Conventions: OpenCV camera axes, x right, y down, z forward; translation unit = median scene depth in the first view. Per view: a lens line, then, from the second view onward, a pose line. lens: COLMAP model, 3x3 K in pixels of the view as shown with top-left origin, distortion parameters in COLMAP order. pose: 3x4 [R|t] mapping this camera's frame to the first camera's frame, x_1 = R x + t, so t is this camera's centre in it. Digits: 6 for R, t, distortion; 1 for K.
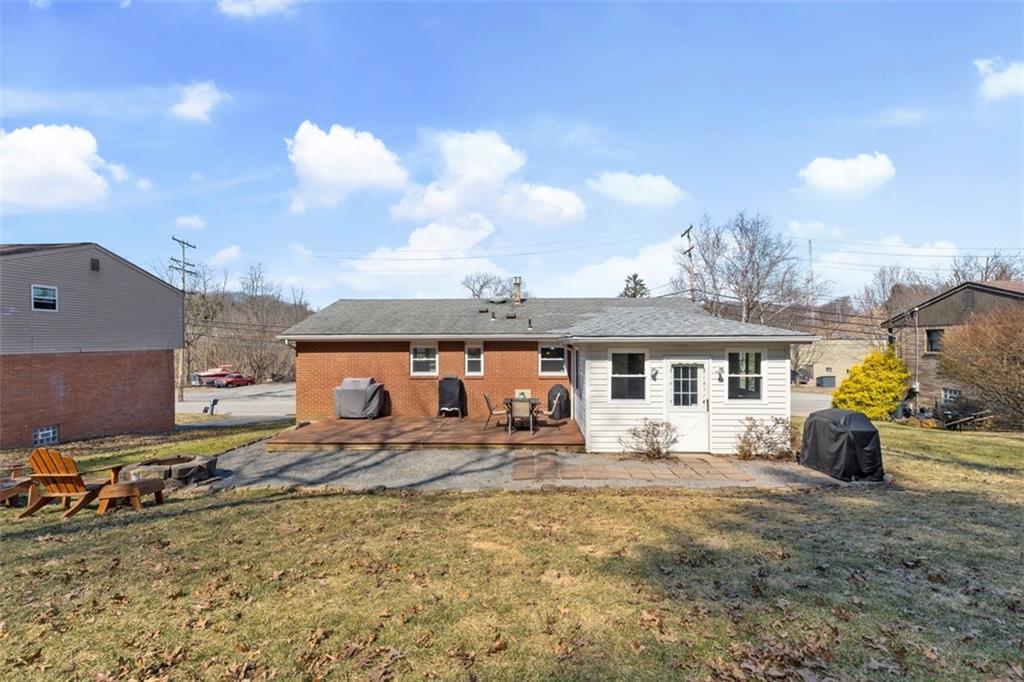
lens RADIAL K [[463.3, 0, 519.7], [0, 463.3, 344.1], [0, 0, 1]] dist [0.008519, 0.000330]
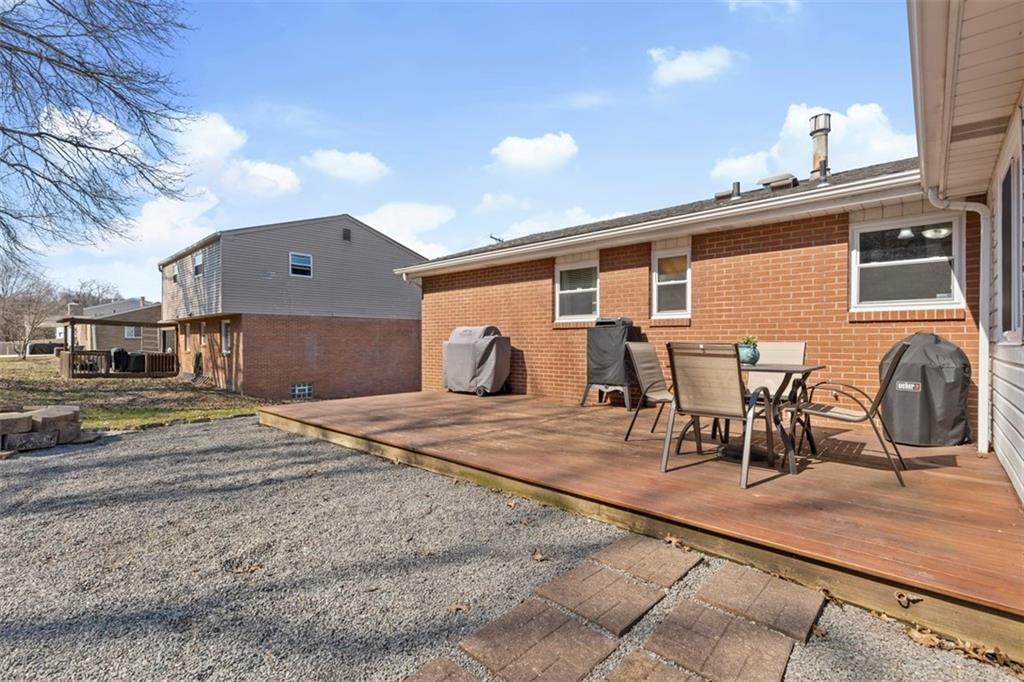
lens RADIAL K [[463.3, 0, 514.5], [0, 463.3, 344.9], [0, 0, 1]] dist [0.008519, 0.000330]
pose [[0.761976, 0.007824, -0.647558, 0.074402], [-0.007745, 0.999966, 0.002968, 0.091916], [0.647559, 0.002754, 0.762010, 0.561628]]
